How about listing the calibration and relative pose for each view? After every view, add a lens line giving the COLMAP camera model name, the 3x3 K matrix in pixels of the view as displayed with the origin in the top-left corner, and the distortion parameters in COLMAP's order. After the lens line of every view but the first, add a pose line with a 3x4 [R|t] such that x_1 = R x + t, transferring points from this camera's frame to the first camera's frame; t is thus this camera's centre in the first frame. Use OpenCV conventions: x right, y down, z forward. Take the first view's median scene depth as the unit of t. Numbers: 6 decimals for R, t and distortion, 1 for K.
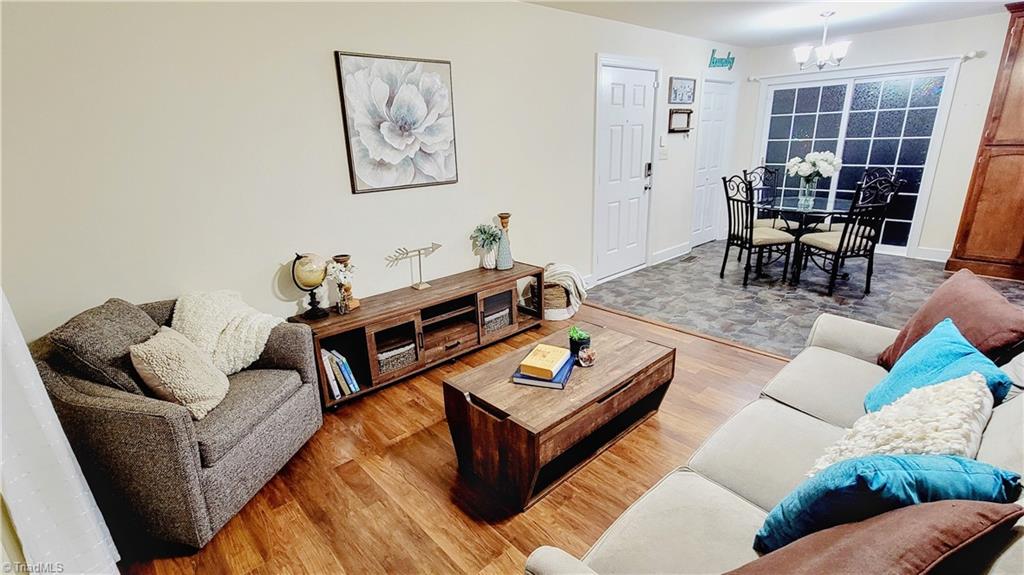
lens RADIAL K [[481.5, 0, 507.5], [0, 481.5, 287.4], [0, 0, 1]] dist [-0.006173, 0.002850]
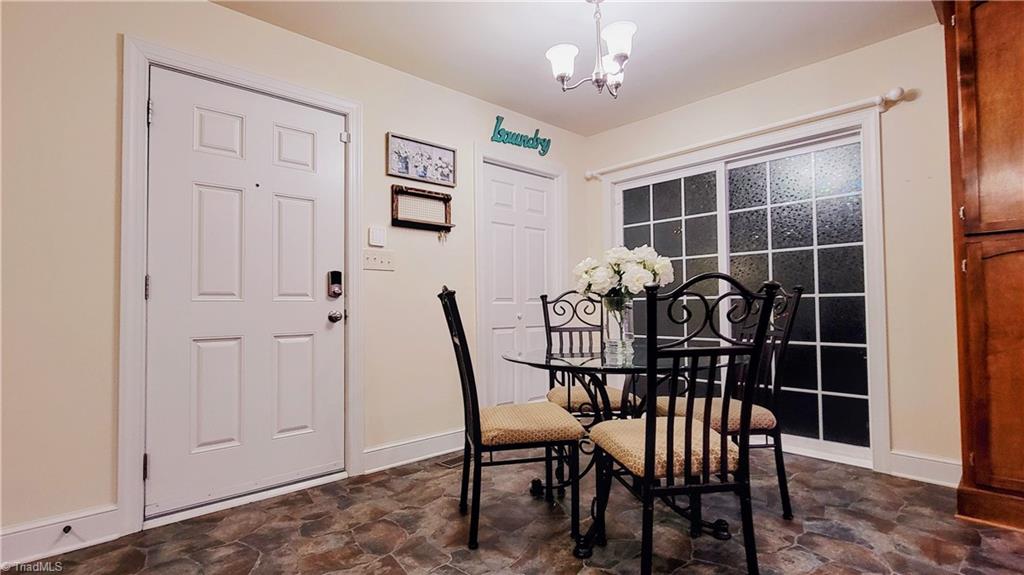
lens RADIAL K [[481.5, 0, 511.5], [0, 481.5, 287.7], [0, 0, 1]] dist [-0.006173, 0.002850]
pose [[0.999698, 0.024553, -0.000848, 0.473356], [-0.023371, 0.939791, -0.340948, -0.065537], [-0.007575, 0.340865, 0.940082, 0.496212]]
